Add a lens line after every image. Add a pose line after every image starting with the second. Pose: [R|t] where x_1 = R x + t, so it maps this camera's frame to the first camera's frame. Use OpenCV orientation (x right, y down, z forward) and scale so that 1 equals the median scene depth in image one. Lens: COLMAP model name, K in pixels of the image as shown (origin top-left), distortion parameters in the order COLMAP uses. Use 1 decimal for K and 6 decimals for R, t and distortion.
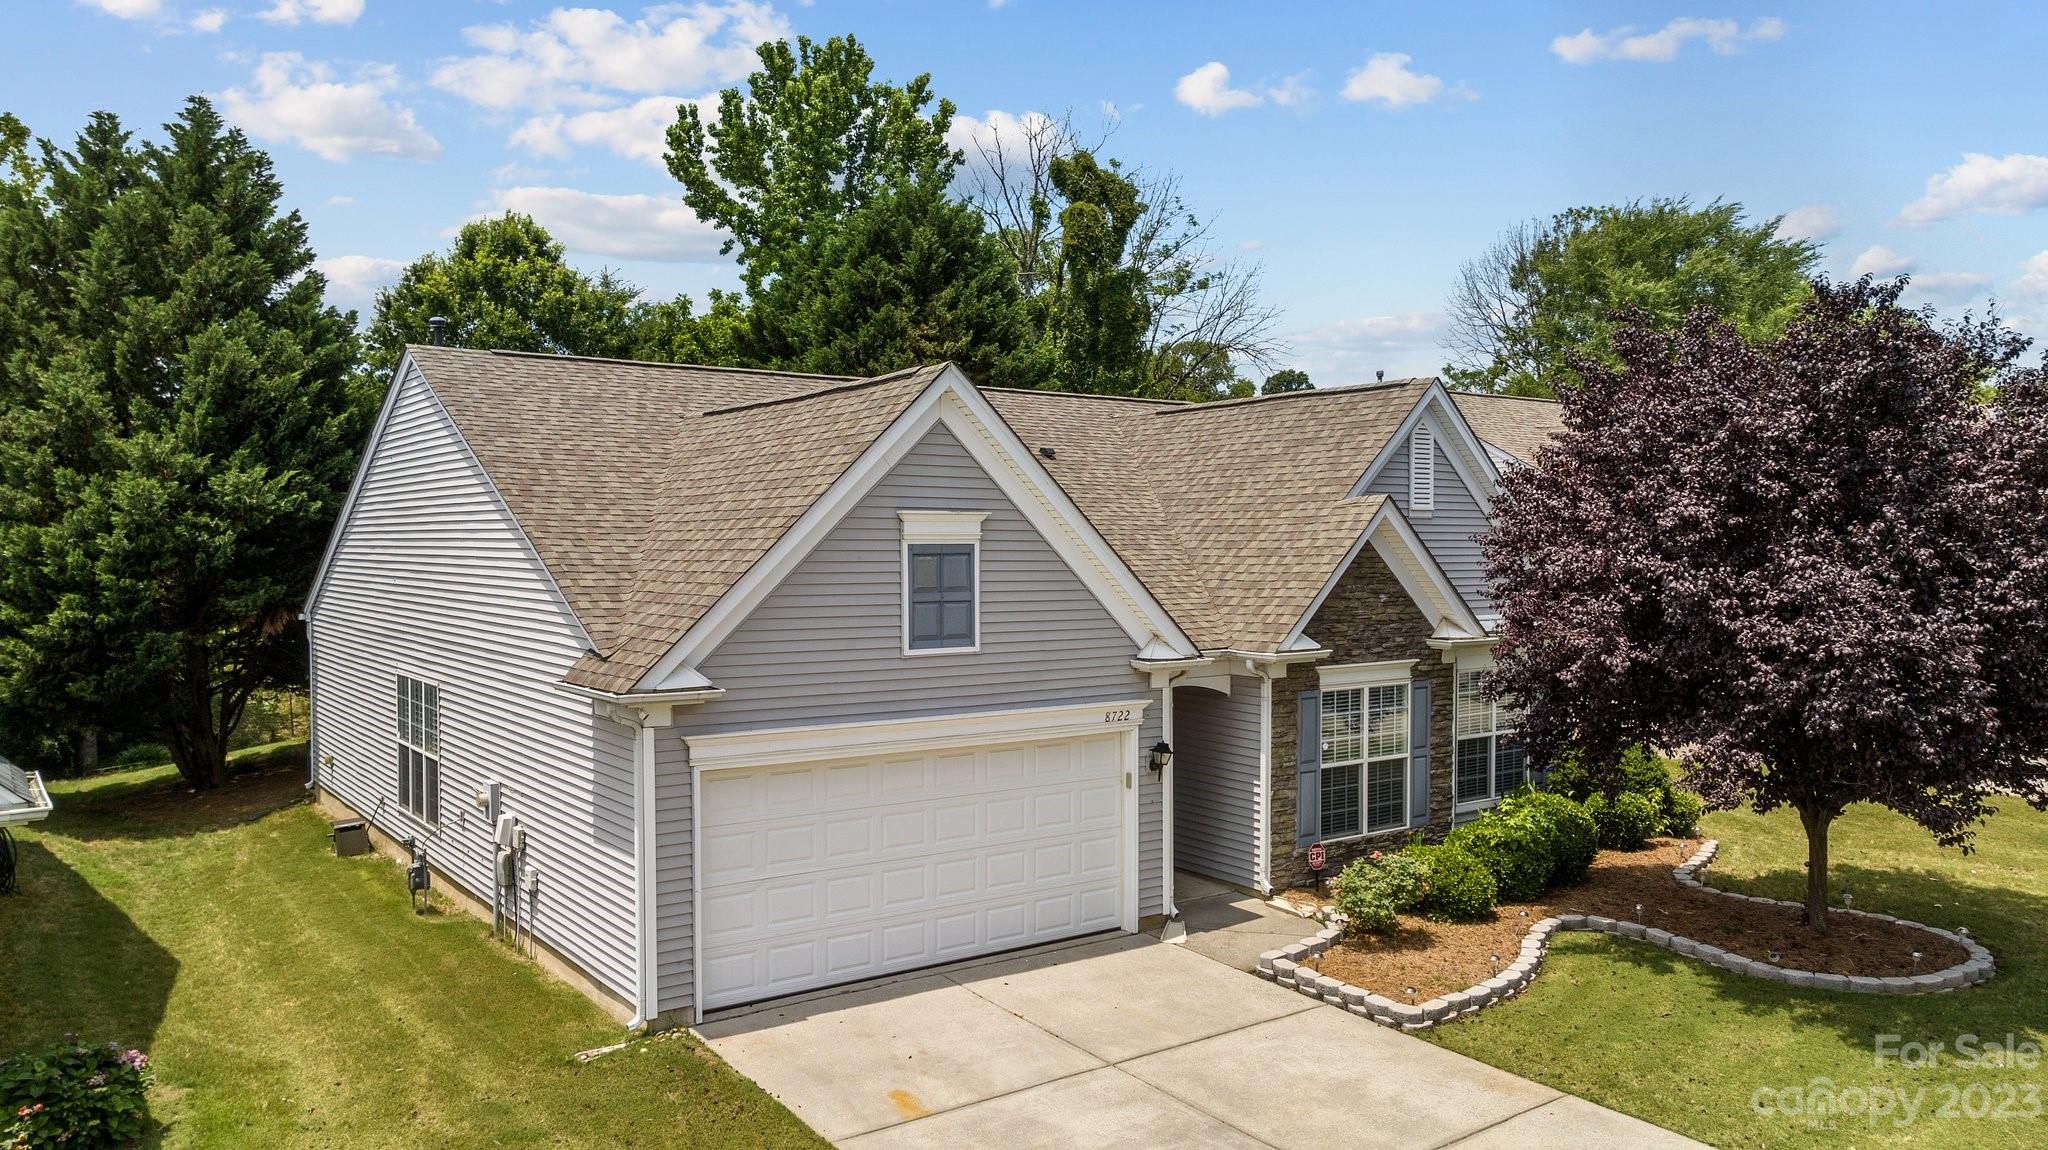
lens RADIAL K [[1431.2, 0, 1024.0], [0, 1431.2, 575.0], [0, 0, 1]] dist [-0.020054, 0.009720]
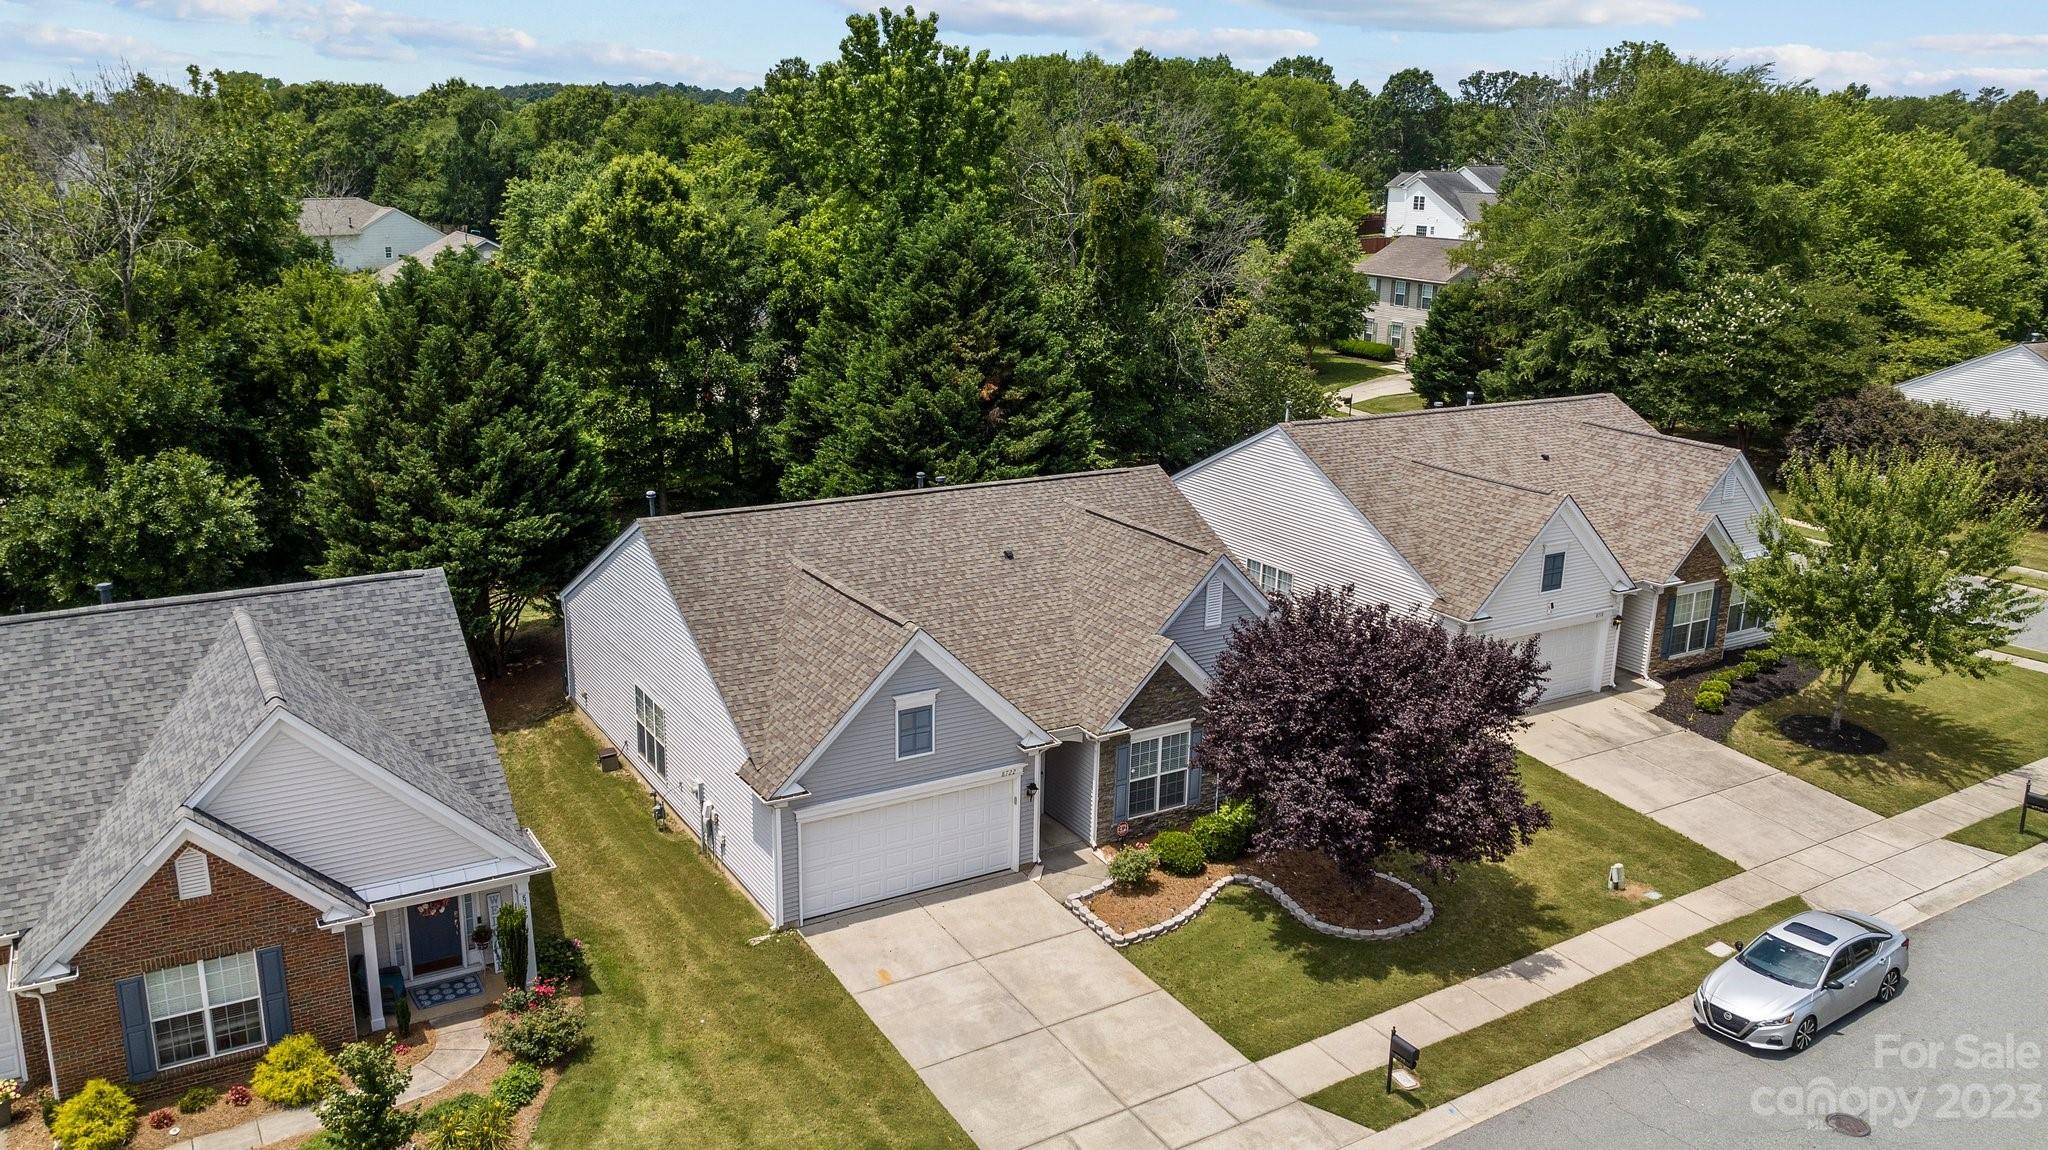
lens RADIAL K [[1452.8, 0, 1024.0], [0, 1452.8, 575.0], [0, 0, 1]] dist [-0.007003, -0.000521]
pose [[0.996499, 0.043834, -0.071189, 0.210372], [-0.026458, 0.973107, 0.228831, -0.608375], [0.079305, -0.226146, 0.970860, -0.862453]]
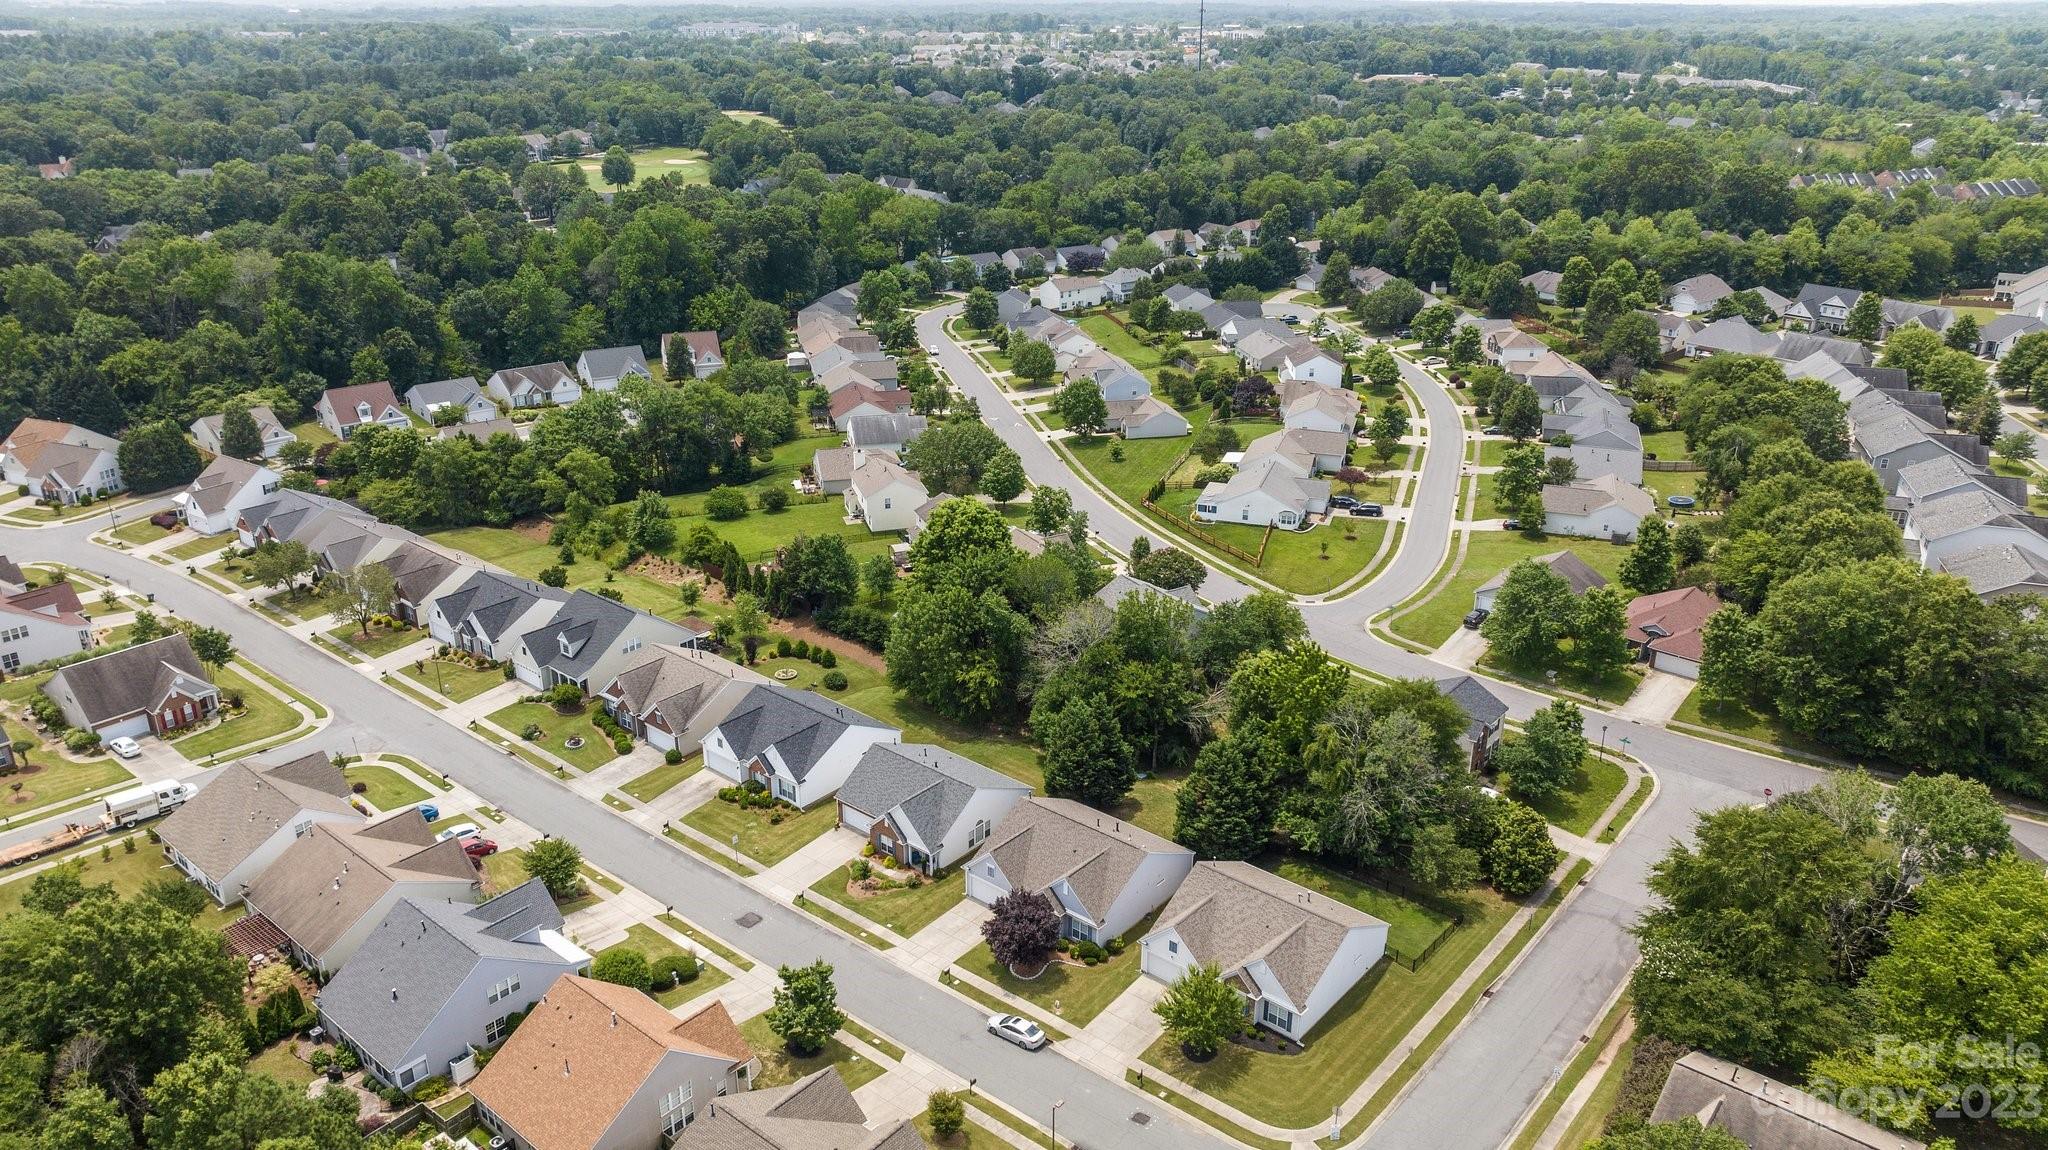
lens RADIAL K [[1431.2, 0, 1024.0], [0, 1431.2, 575.0], [0, 0, 1]] dist [-0.020054, 0.009720]
pose [[0.236408, 0.341884, -0.909520, 6.651270], [-0.035859, 0.938486, 0.343452, -4.254277], [0.970992, -0.048580, 0.234125, -0.696577]]
